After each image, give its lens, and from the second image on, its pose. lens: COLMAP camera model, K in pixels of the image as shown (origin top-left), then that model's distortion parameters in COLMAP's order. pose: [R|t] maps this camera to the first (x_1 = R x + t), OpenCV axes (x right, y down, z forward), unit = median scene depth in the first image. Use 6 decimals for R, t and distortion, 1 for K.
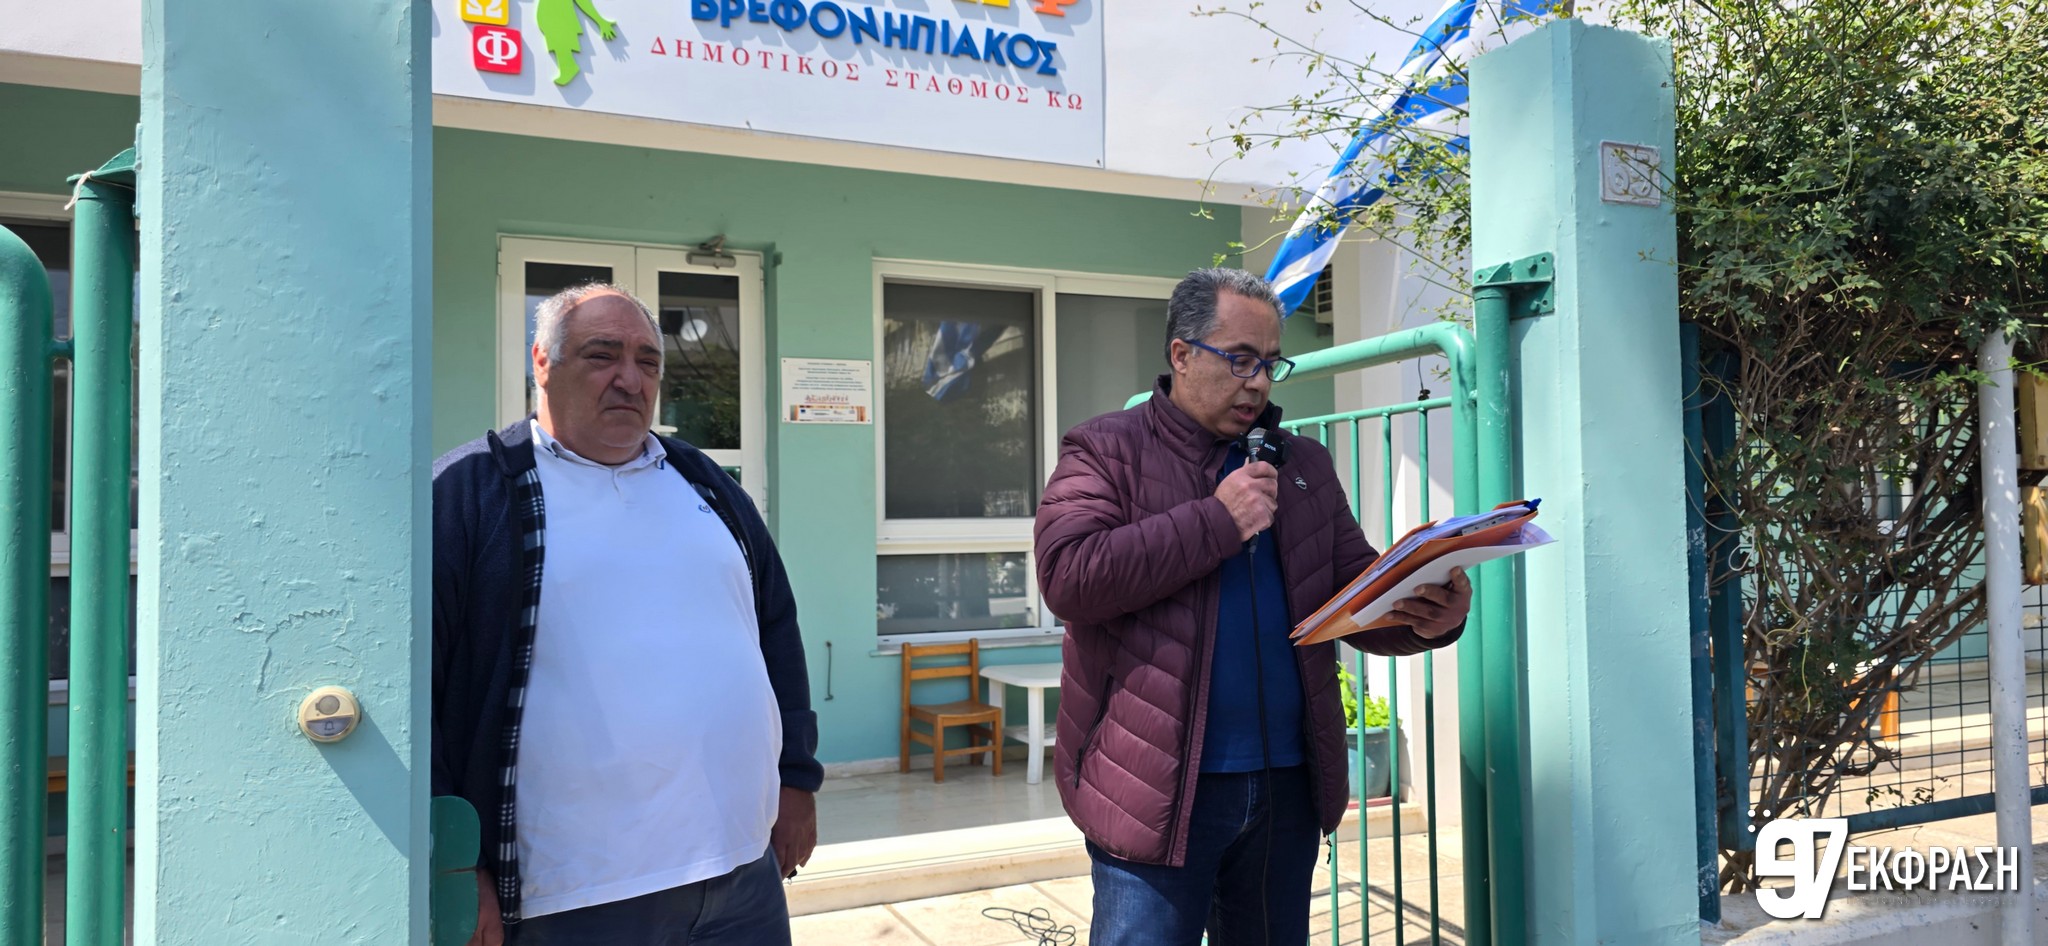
lens RADIAL K [[1398.5, 0, 1020.4], [0, 1398.5, 462.7], [0, 0, 1]] dist [0.045657, -0.064651]
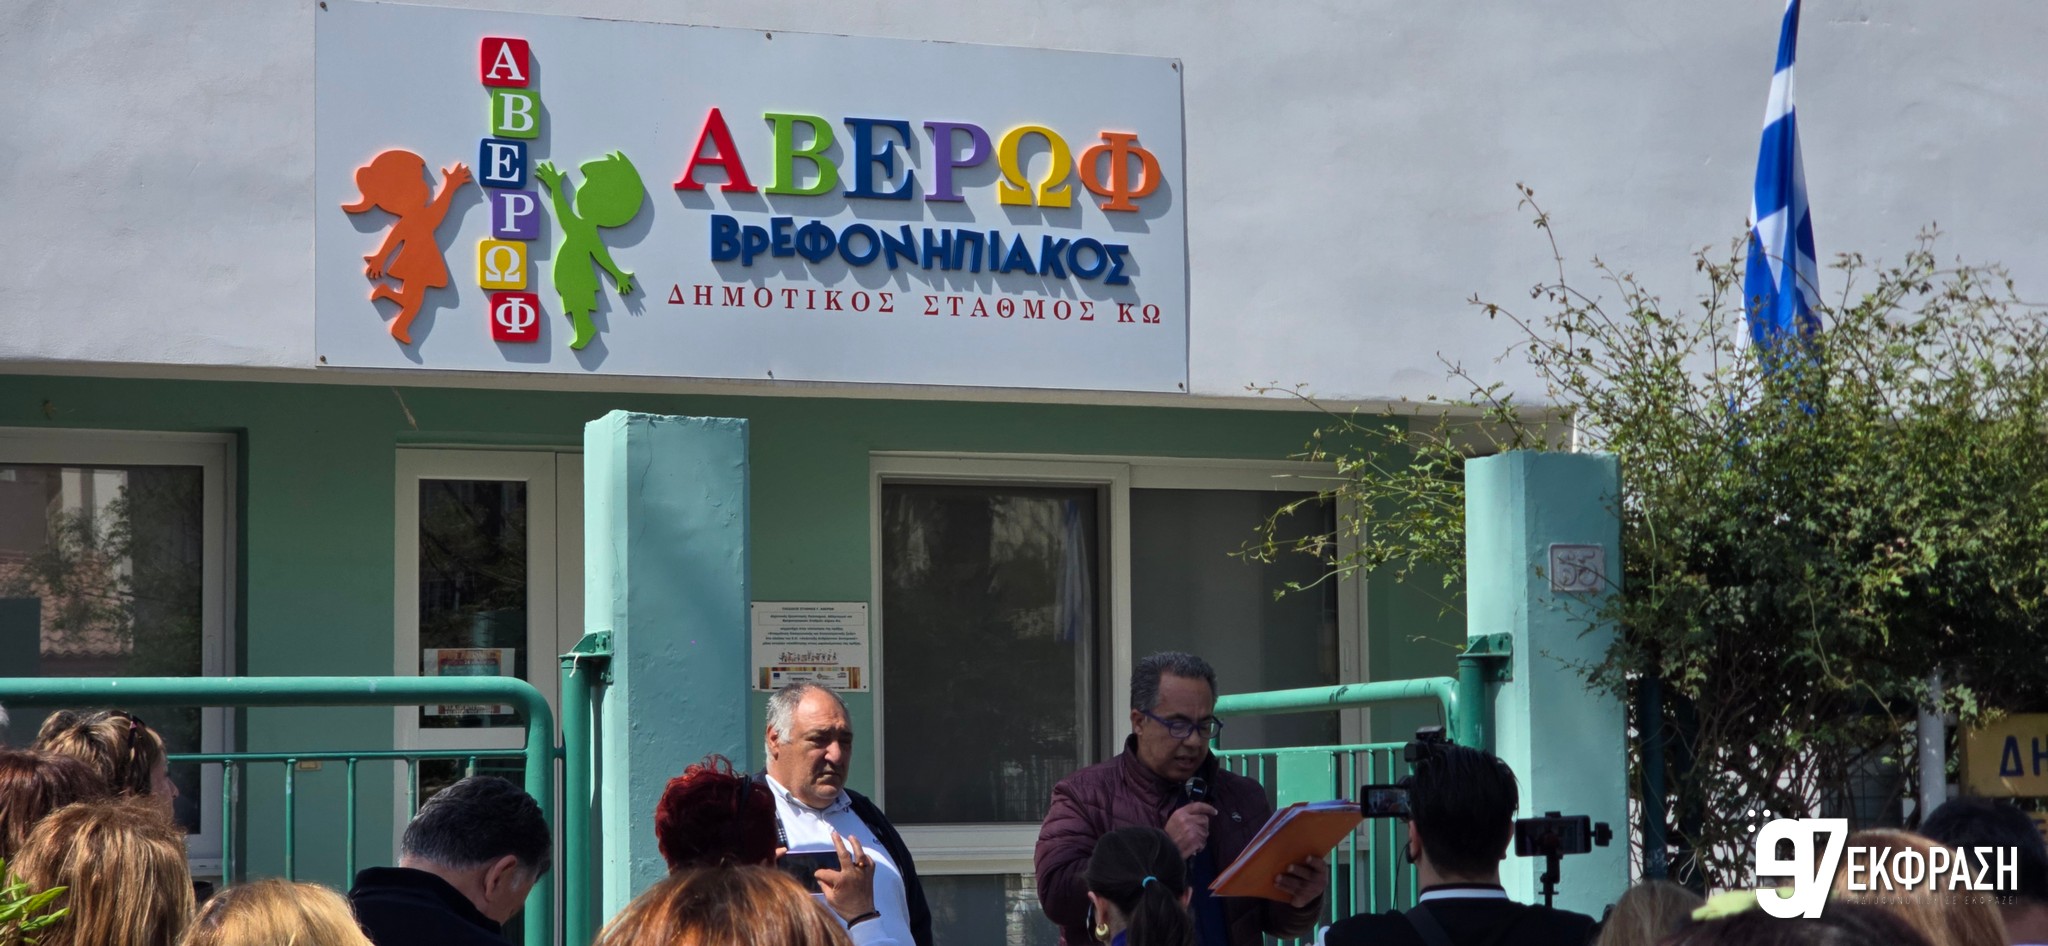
lens RADIAL K [[3820.2, 0, 1021.0], [0, 3820.2, 408.4], [0, 0, 1]] dist [-0.477677, 5.868217]
pose [[0.999965, 0.002556, -0.007970, -0.019991], [-0.003030, 0.998195, -0.059985, -0.076553], [0.007802, 0.060007, 0.998167, -1.282898]]
